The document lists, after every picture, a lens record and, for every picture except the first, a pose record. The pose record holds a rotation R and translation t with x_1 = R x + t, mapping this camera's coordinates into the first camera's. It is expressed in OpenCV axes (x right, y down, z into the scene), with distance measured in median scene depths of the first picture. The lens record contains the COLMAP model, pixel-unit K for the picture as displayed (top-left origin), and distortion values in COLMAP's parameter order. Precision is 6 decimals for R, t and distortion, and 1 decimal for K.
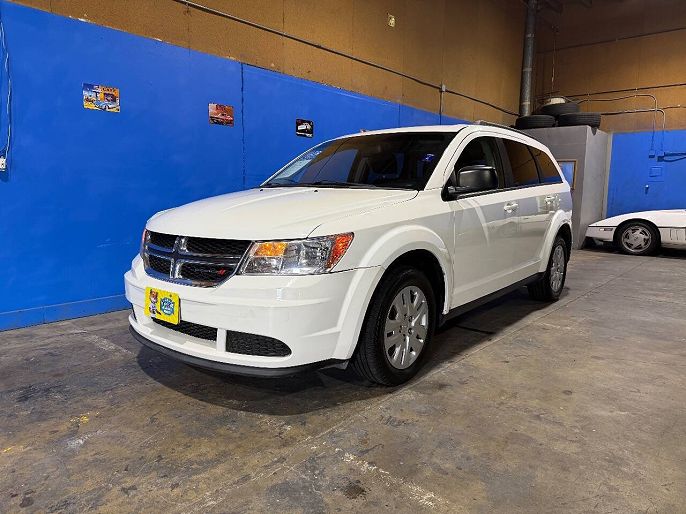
lens RADIAL K [[507.2, 0, 343.0], [0, 507.2, 257.0], [0, 0, 1]] dist [-0.002608, -0.003620]
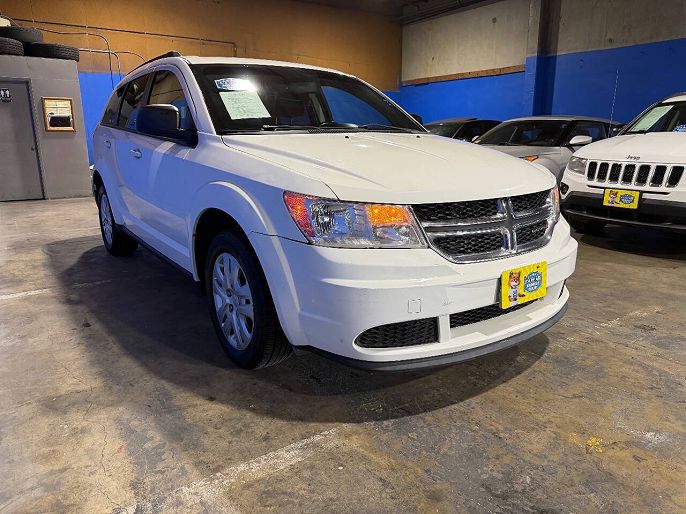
lens RADIAL K [[507.2, 0, 343.0], [0, 507.2, 257.0], [0, 0, 1]] dist [-0.002608, -0.003620]
pose [[0.221531, -0.235392, 0.946316, -1.113643], [0.126132, 0.969193, 0.211555, -0.146143], [-0.966962, 0.072495, 0.244397, 1.023950]]
